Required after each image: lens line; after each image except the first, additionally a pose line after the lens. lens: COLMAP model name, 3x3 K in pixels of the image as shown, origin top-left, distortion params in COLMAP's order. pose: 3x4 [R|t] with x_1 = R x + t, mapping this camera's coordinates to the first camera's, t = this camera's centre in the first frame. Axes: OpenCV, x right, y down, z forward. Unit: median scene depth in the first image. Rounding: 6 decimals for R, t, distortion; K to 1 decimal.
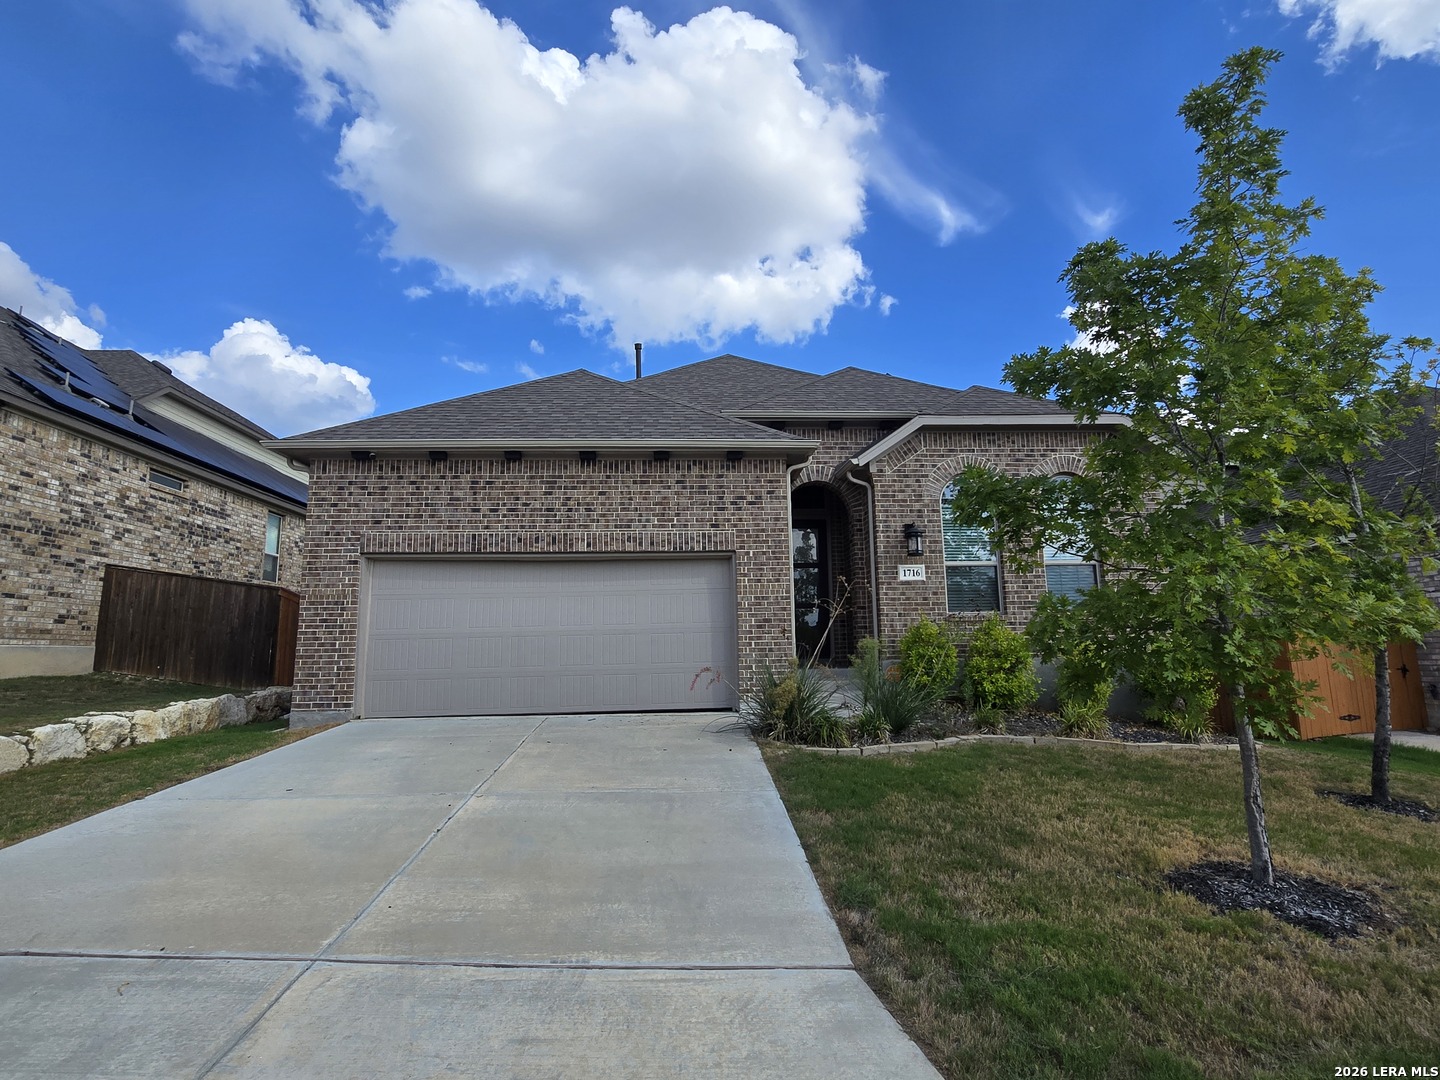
lens RADIAL K [[758.7, 0, 722.5], [0, 758.7, 533.4], [0, 0, 1]] dist [-0.006814, 0.001213]
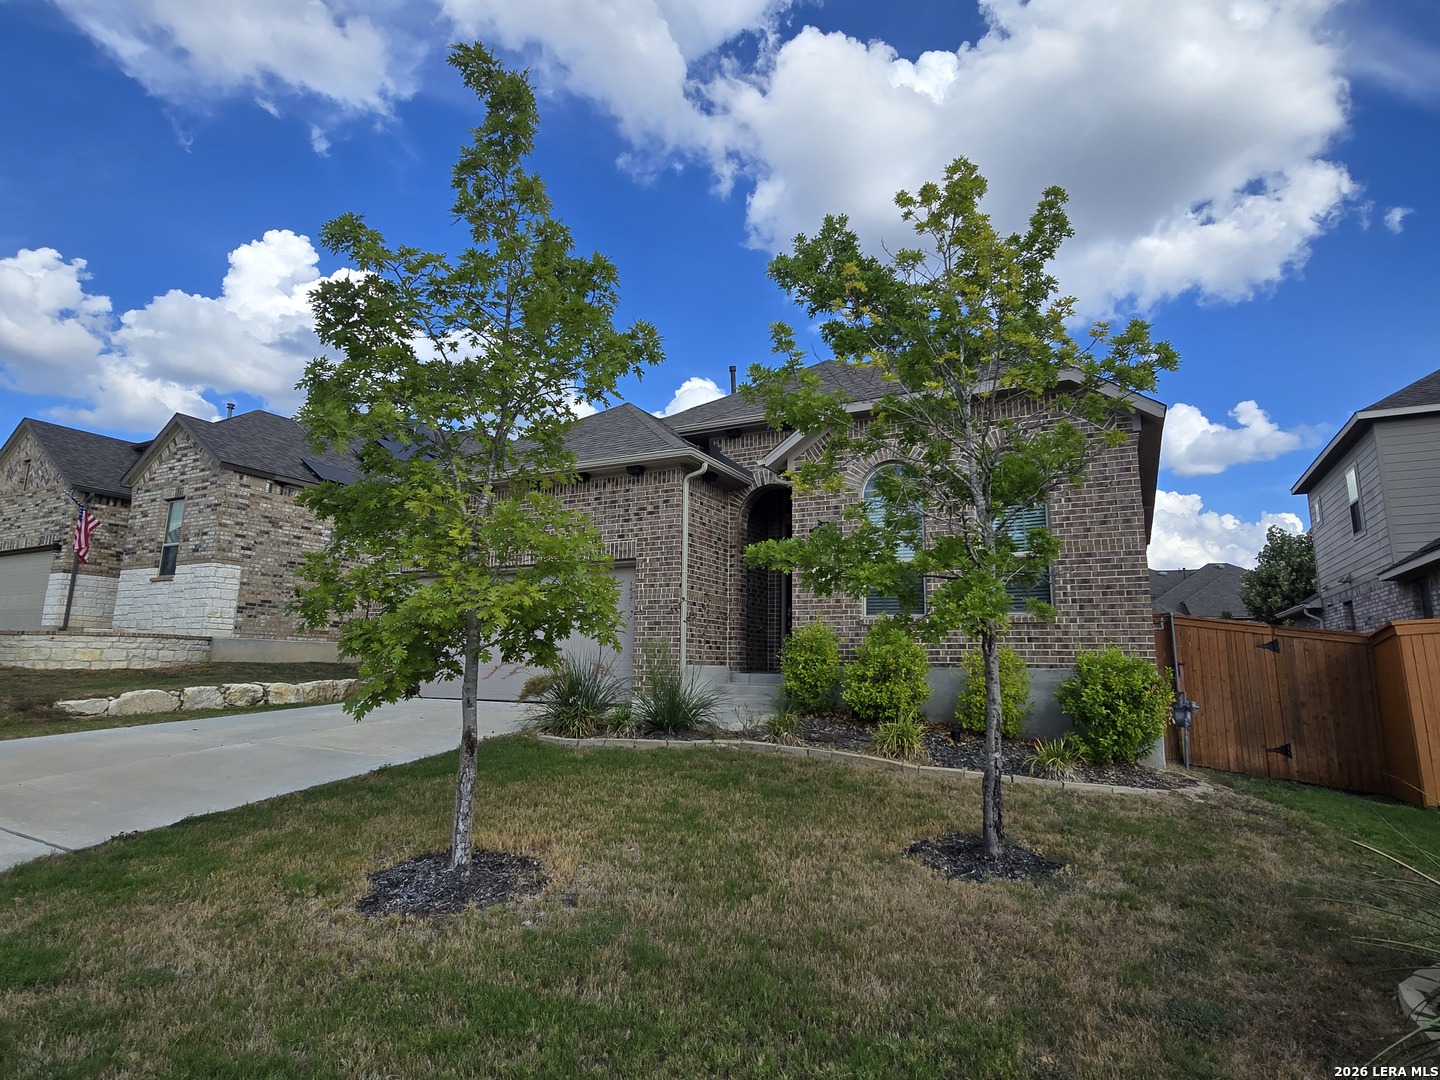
lens RADIAL K [[758.7, 0, 726.3], [0, 758.7, 554.7], [0, 0, 1]] dist [-0.006814, 0.001213]
pose [[0.859333, -0.046977, -0.509254, 0.667484], [0.051806, 0.998646, -0.004703, 0.028729], [0.508785, -0.022341, 0.860604, 0.139489]]
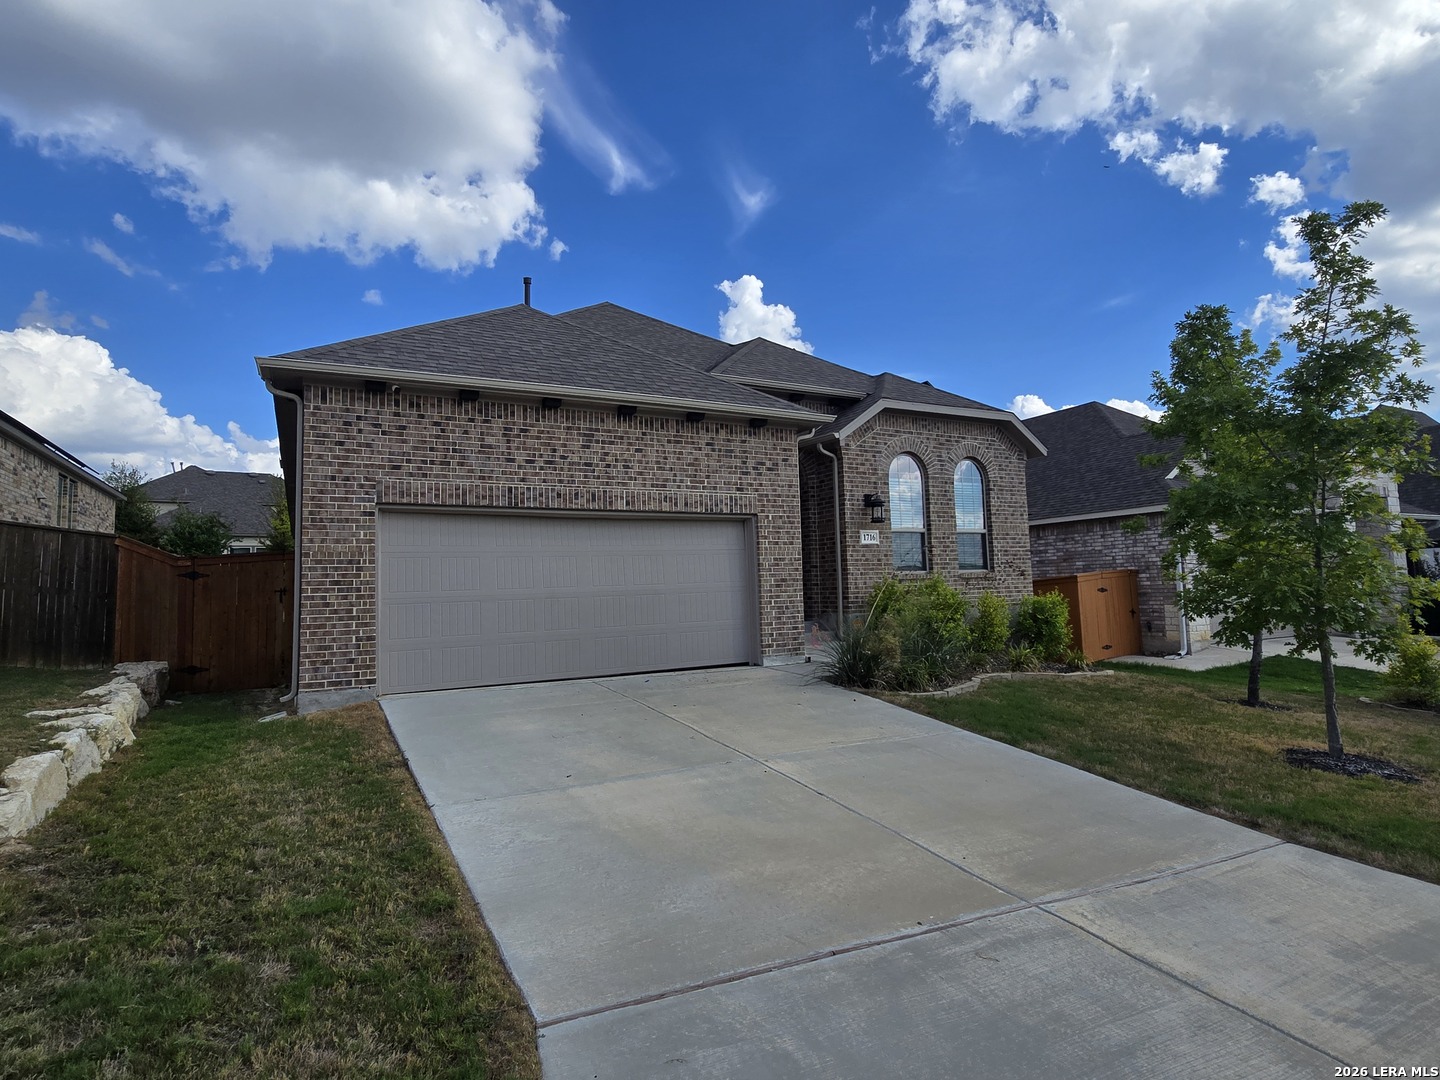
lens RADIAL K [[758.7, 0, 711.0], [0, 758.7, 534.9], [0, 0, 1]] dist [-0.006814, 0.001213]
pose [[0.907475, 0.021678, 0.419546, -0.475738], [-0.051746, 0.996831, 0.060420, -0.008650], [-0.416907, -0.076539, 0.905721, 0.073186]]
